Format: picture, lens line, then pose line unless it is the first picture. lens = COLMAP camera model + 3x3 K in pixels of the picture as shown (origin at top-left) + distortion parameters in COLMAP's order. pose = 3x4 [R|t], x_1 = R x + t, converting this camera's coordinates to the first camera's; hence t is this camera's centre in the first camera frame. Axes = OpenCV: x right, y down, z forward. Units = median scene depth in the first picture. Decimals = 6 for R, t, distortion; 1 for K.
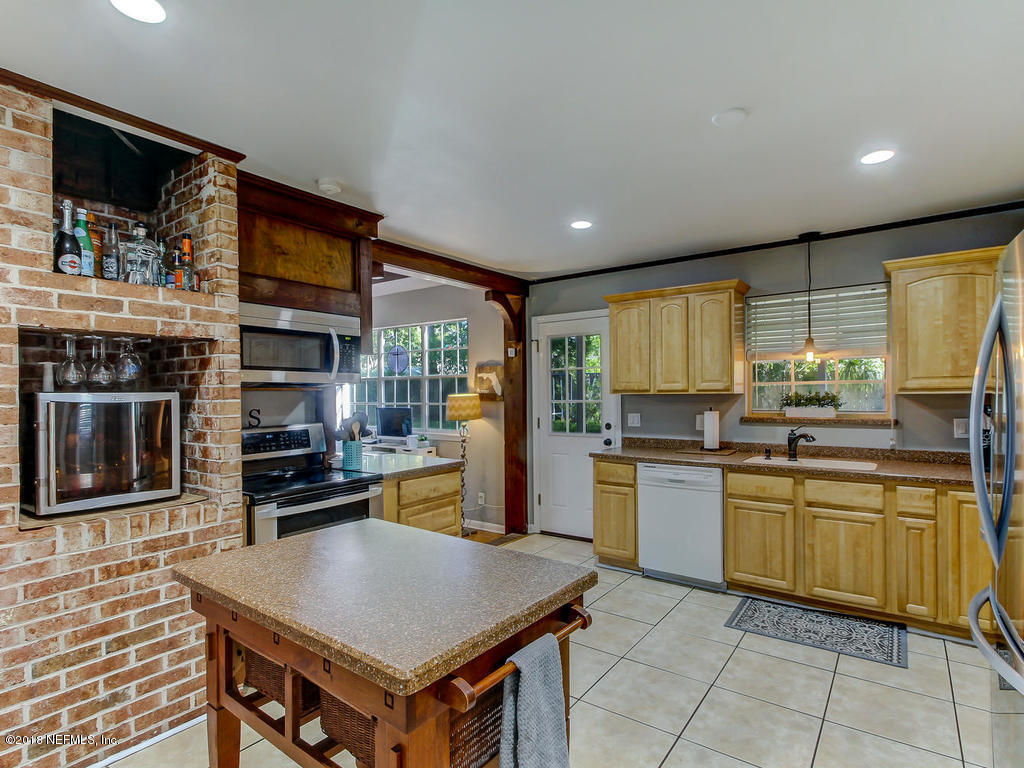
lens RADIAL K [[531.6, 0, 518.0], [0, 531.6, 394.8], [0, 0, 1]] dist [0.000575, 0.000412]
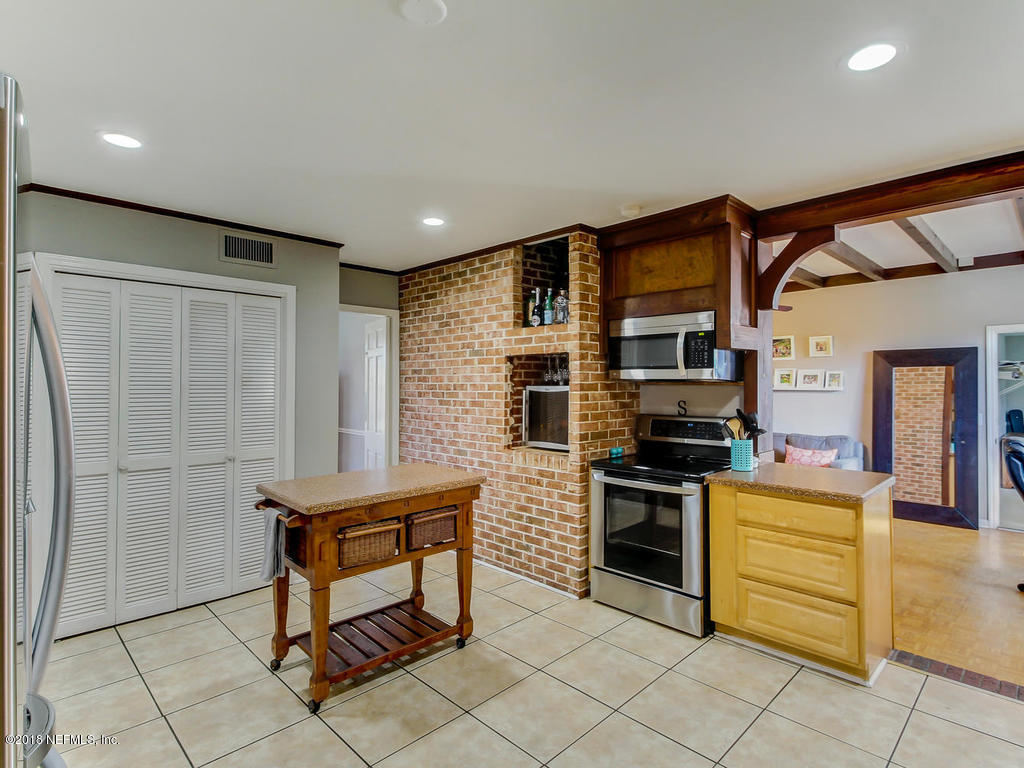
lens RADIAL K [[531.6, 0, 513.3], [0, 531.6, 375.9], [0, 0, 1]] dist [0.000575, 0.000412]
pose [[-0.155055, -0.002970, -0.987901, 1.024715], [-0.002843, 0.999993, -0.002560, -0.033400], [0.987902, 0.002411, -0.155062, 1.134288]]
